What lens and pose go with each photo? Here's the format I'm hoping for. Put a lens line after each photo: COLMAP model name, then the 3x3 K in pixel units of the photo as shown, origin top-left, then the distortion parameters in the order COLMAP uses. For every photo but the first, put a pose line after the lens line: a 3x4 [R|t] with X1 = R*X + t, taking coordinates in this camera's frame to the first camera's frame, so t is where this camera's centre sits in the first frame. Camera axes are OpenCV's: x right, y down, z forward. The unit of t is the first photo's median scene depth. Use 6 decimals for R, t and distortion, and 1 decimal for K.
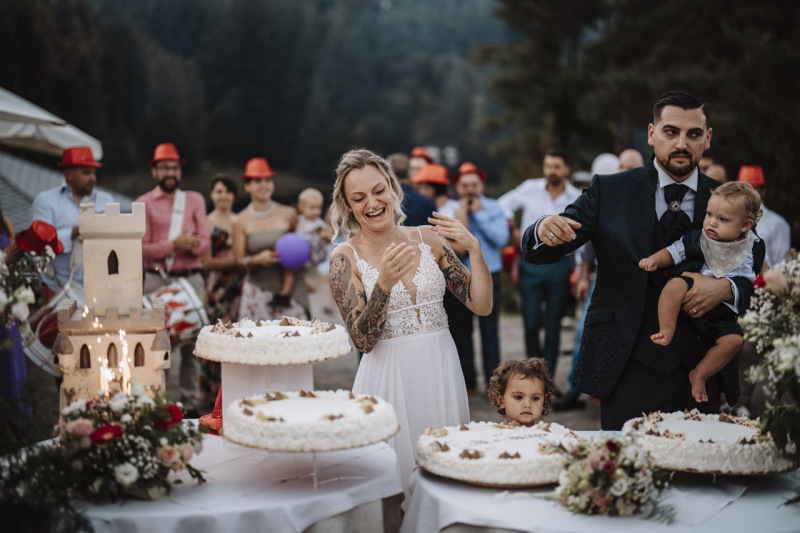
lens RADIAL K [[1164.9, 0, 401.0], [0, 1164.9, 276.3], [0, 0, 1]] dist [-0.183884, 1.224969]
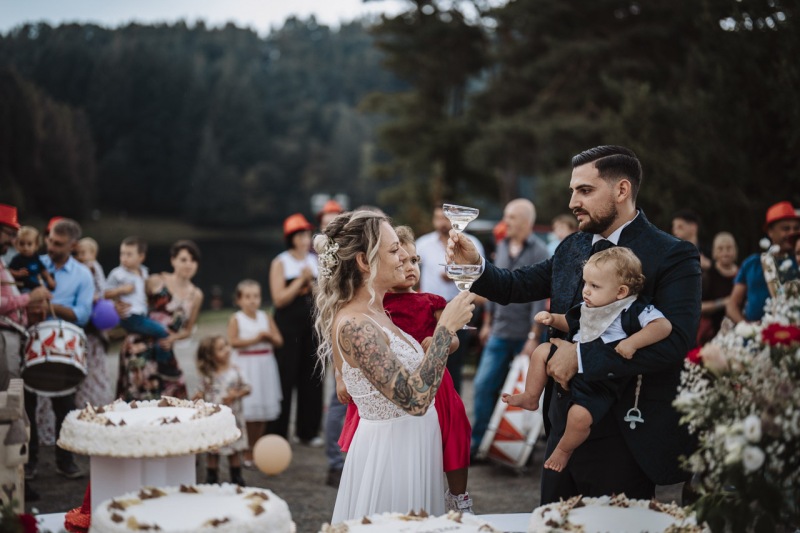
lens RADIAL K [[1107.7, 0, 400.0], [0, 1107.7, 266.5], [0, 0, 1]] dist [-0.001085, 0.119264]
pose [[0.995257, -0.014699, 0.096167, 0.000867], [0.018815, 0.998939, -0.042032, -0.031015], [-0.095447, 0.043642, 0.994477, 0.148860]]
